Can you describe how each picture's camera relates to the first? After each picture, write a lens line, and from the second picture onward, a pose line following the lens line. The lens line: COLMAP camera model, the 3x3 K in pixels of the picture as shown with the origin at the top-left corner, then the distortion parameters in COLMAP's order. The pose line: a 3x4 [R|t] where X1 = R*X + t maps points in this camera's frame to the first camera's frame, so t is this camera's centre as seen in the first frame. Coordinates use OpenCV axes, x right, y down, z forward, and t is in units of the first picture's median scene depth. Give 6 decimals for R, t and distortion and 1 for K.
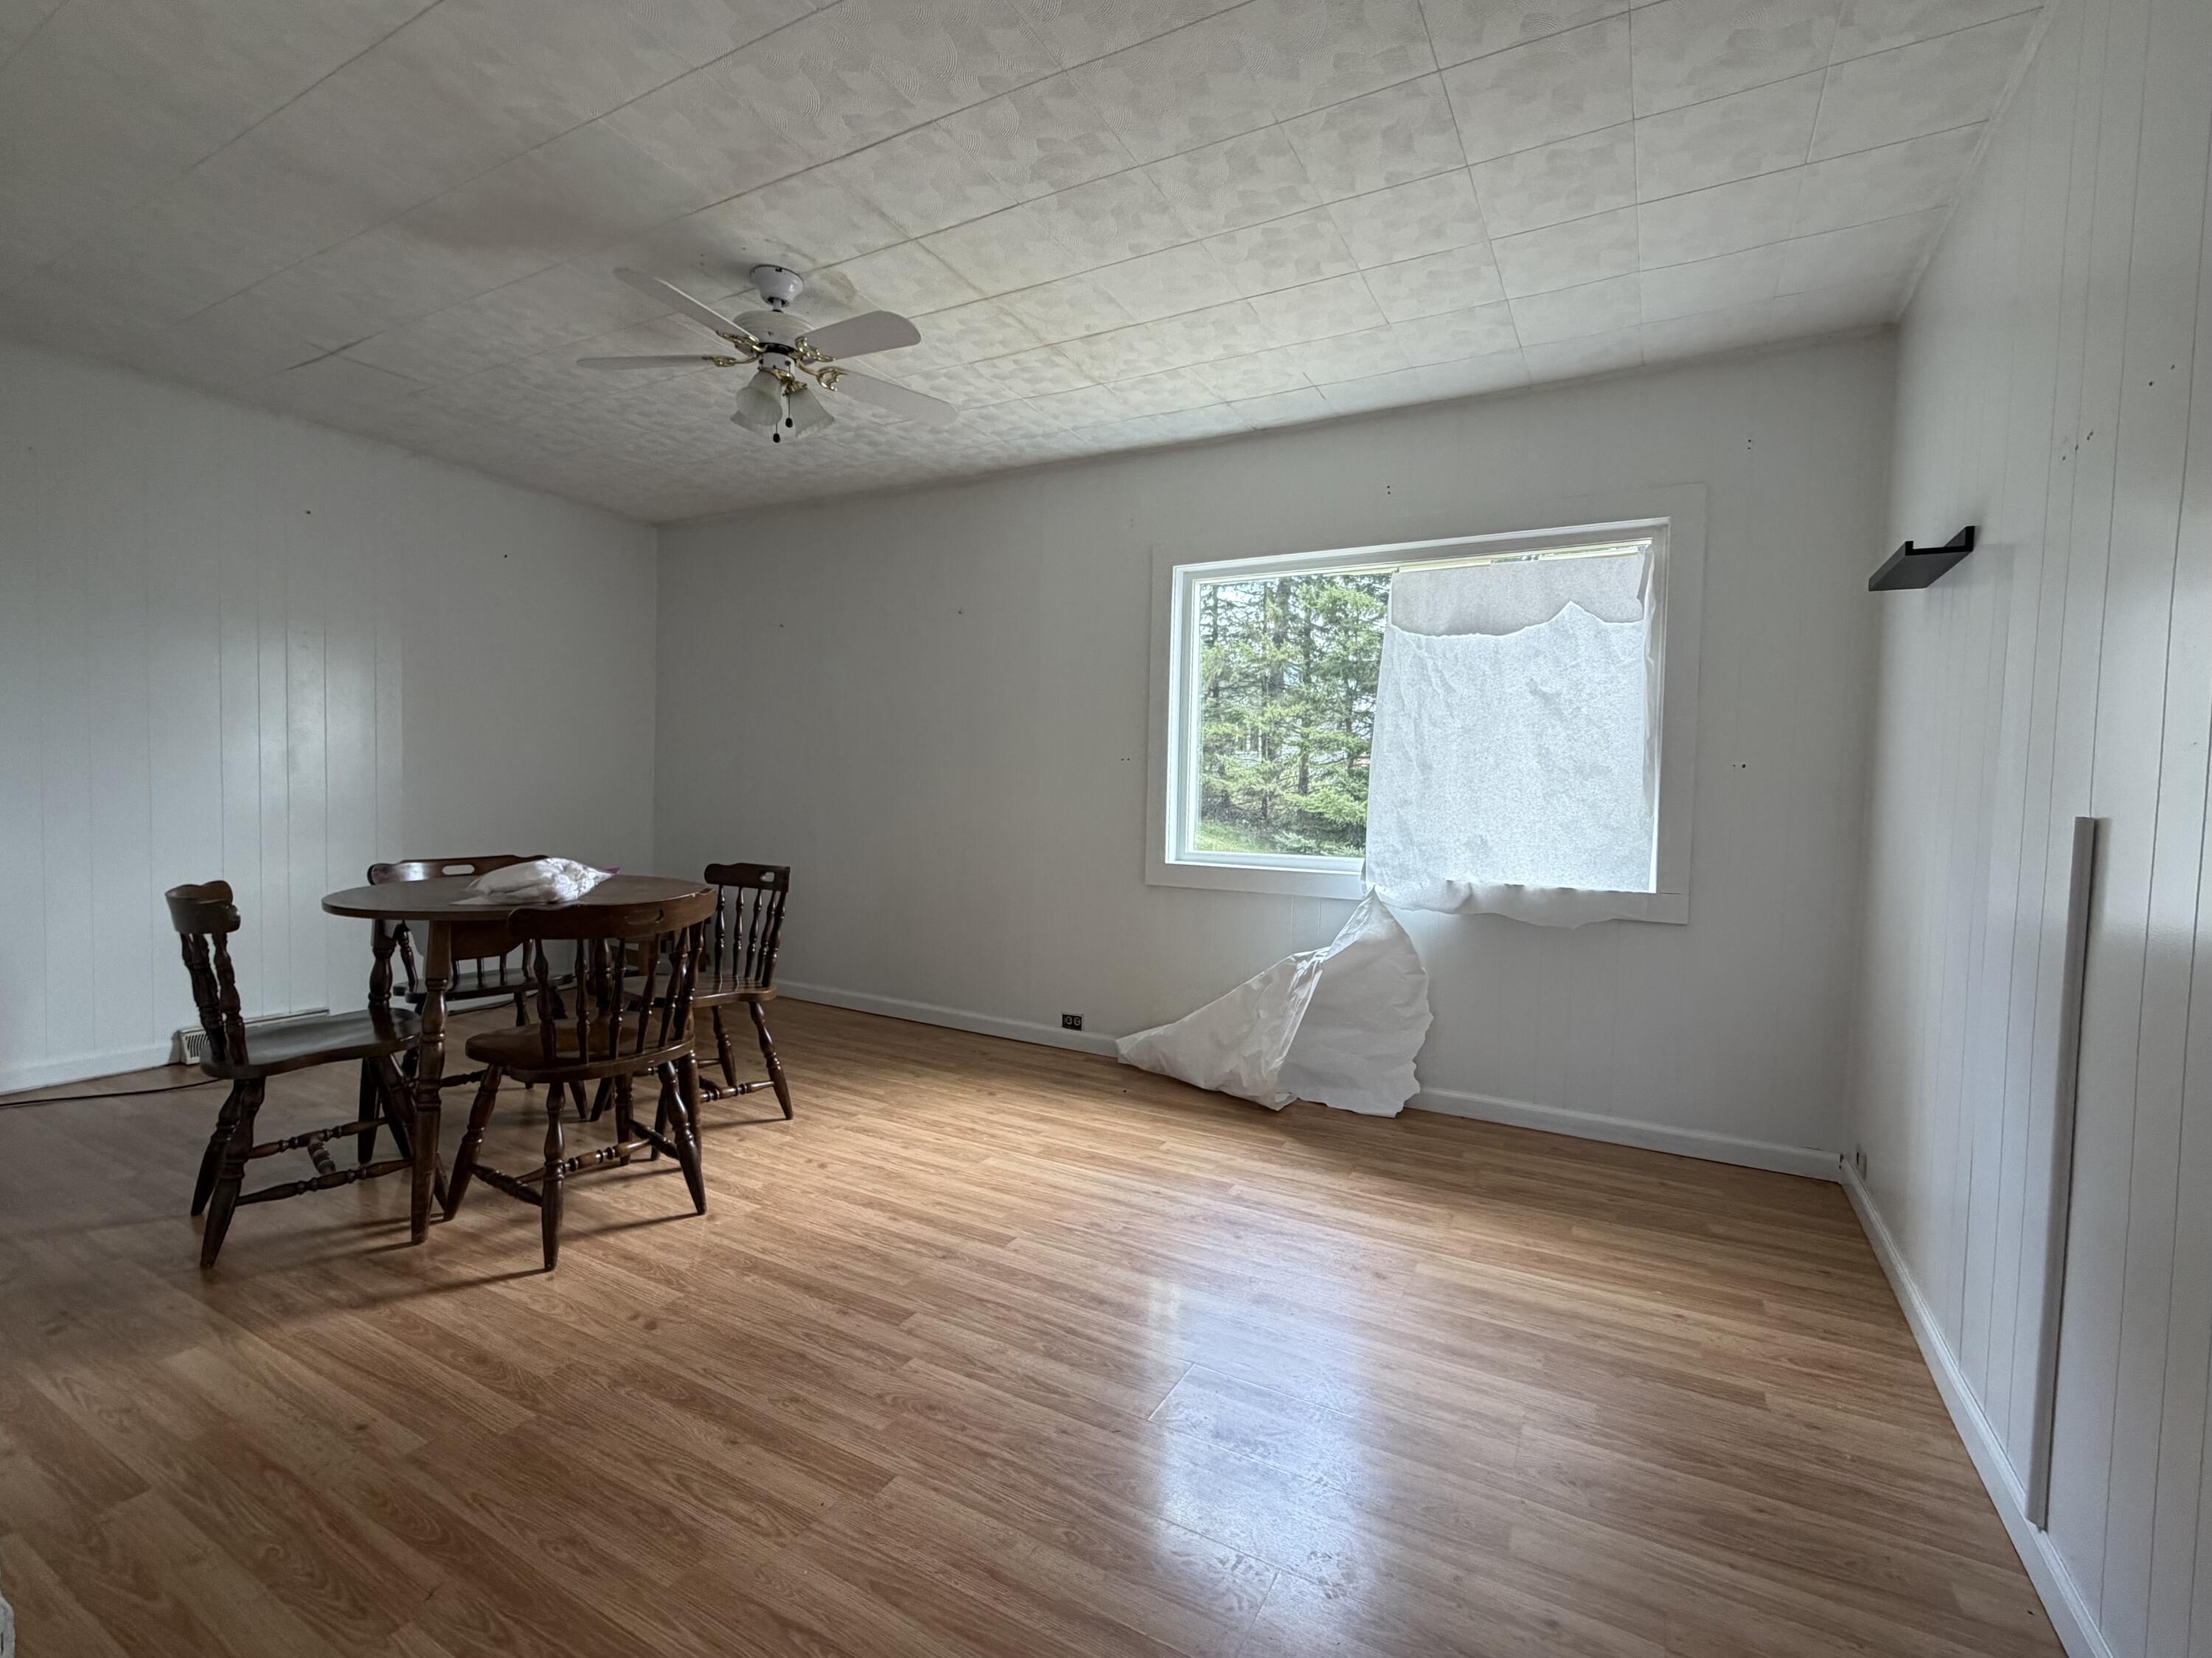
lens RADIAL K [[980.0, 0, 1104.9], [0, 980.0, 826.2], [0, 0, 1]] dist [0.001292, 0.000394]
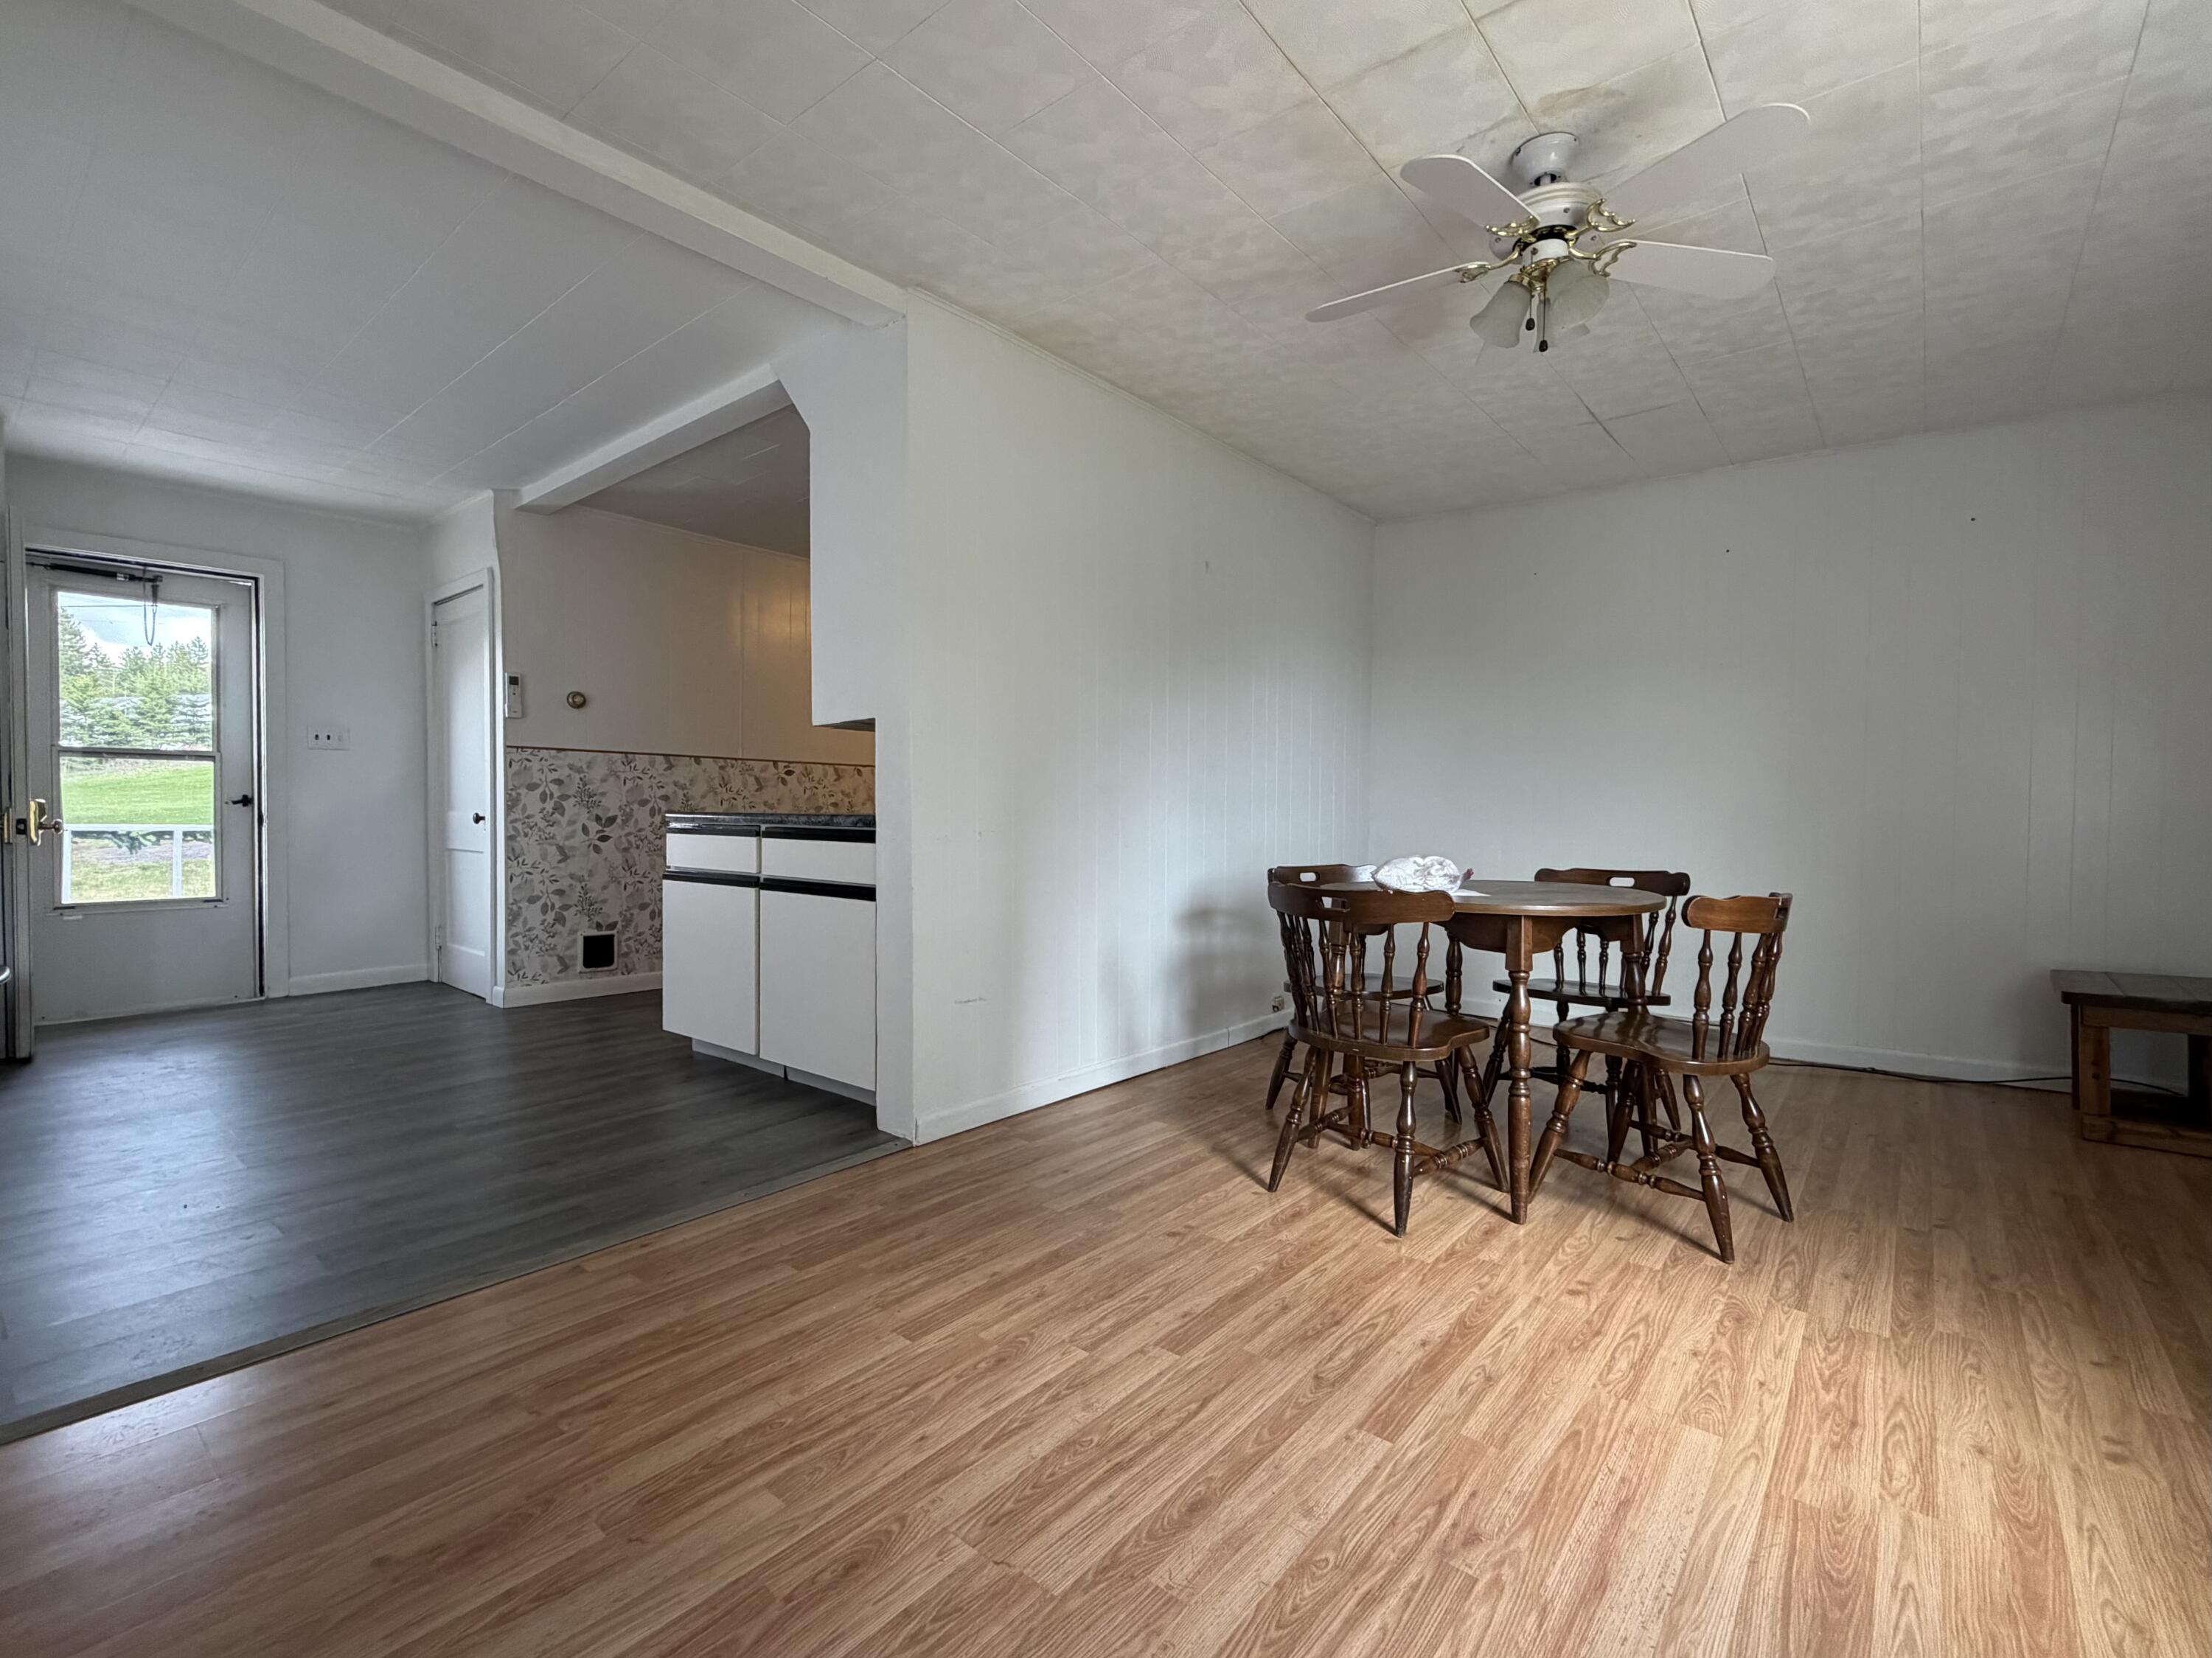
lens RADIAL K [[982.7, 0, 1101.1], [0, 982.7, 830.6], [0, 0, 1]] dist [-0.001547, 0.001258]
pose [[-0.179378, -0.005157, -0.983767, 0.434816], [-0.052169, 0.998629, 0.004278, 0.015162], [0.982396, 0.052090, -0.179401, 0.668071]]
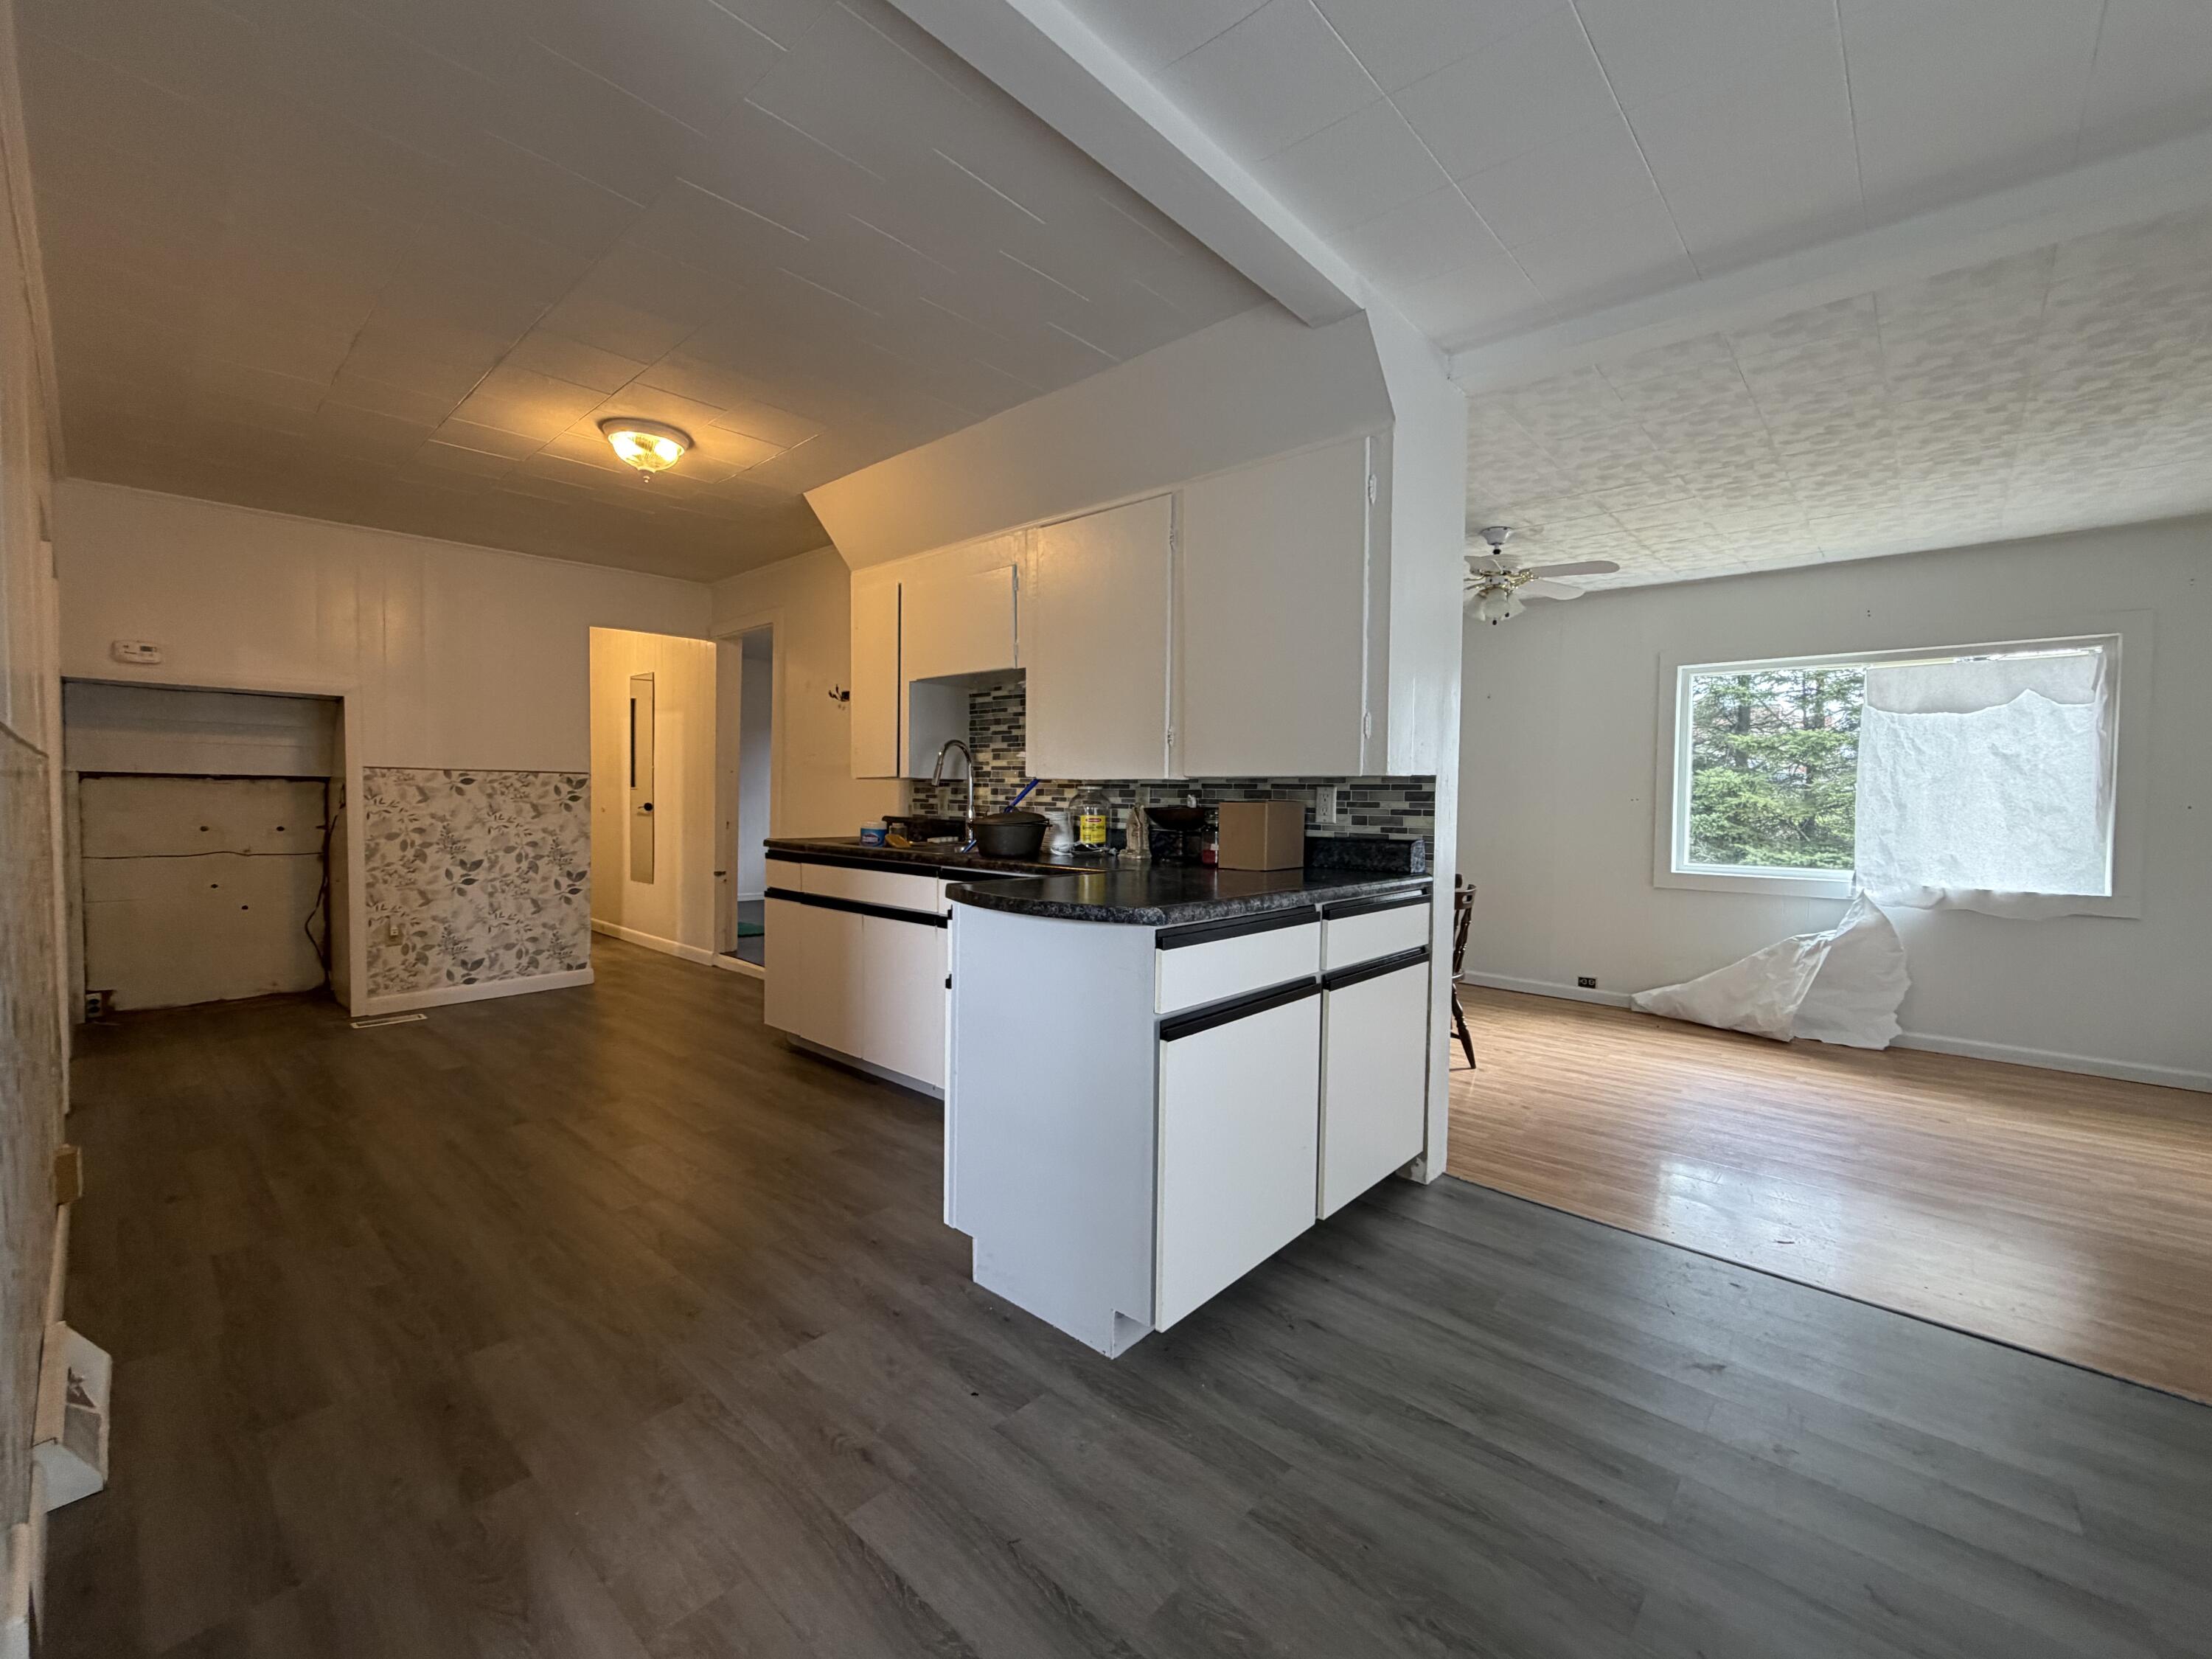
lens RADIAL K [[909.8, 0, 1107.8], [0, 909.8, 826.7], [0, 0, 1]] dist [-0.006061, 0.001357]
pose [[0.973144, -0.002422, -0.230183, -0.519192], [-0.000085, 0.999941, -0.010877, -0.017206], [0.230196, 0.010605, 0.973087, -0.577405]]
